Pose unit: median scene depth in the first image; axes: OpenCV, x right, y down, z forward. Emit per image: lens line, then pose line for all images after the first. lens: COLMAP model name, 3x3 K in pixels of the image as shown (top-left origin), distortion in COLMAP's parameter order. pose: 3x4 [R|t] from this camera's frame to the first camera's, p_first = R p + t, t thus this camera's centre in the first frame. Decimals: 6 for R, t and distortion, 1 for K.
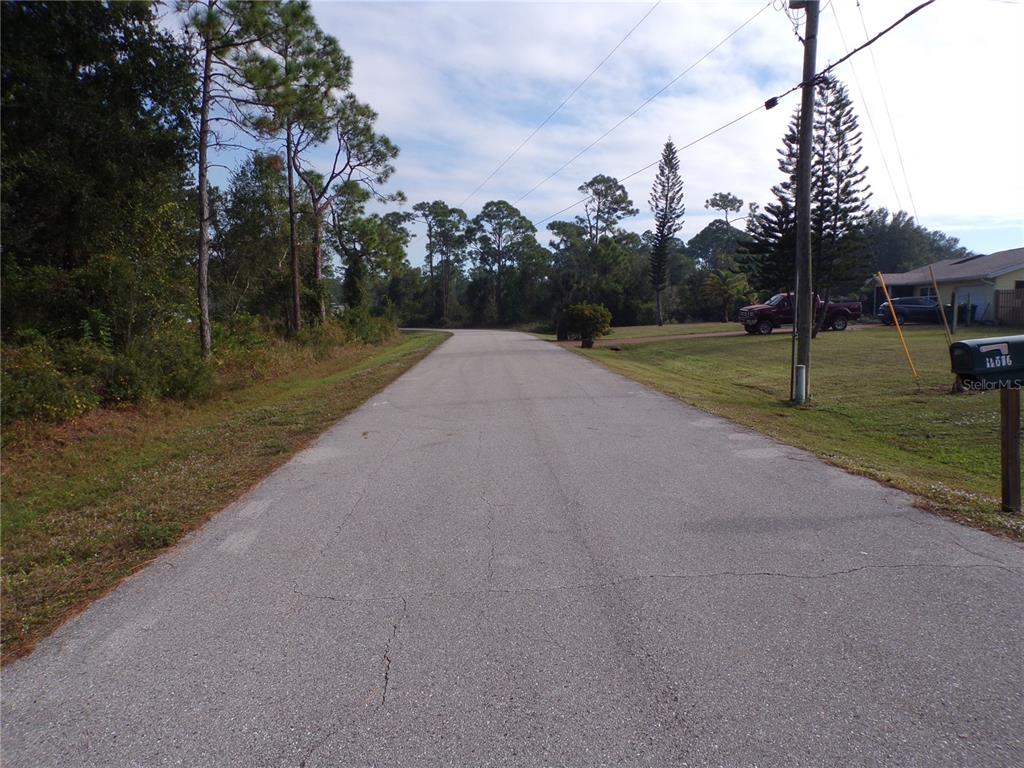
lens RADIAL K [[689.2, 0, 511.3], [0, 689.2, 390.1], [0, 0, 1]] dist [-0.025119, 0.026285]
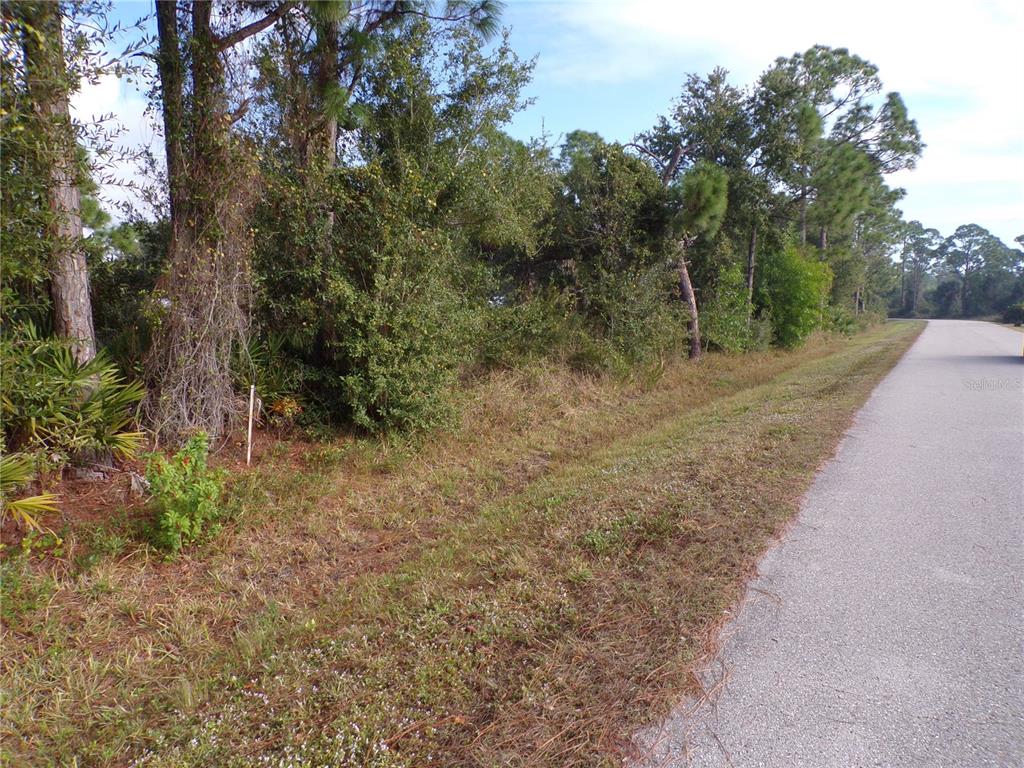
lens RADIAL K [[689.2, 0, 511.3], [0, 689.2, 390.1], [0, 0, 1]] dist [-0.025119, 0.026285]
pose [[0.829066, 0.072942, -0.554373, 0.003687], [-0.066272, 0.997285, 0.032108, 0.061944], [0.555210, 0.010120, 0.831649, -0.588591]]
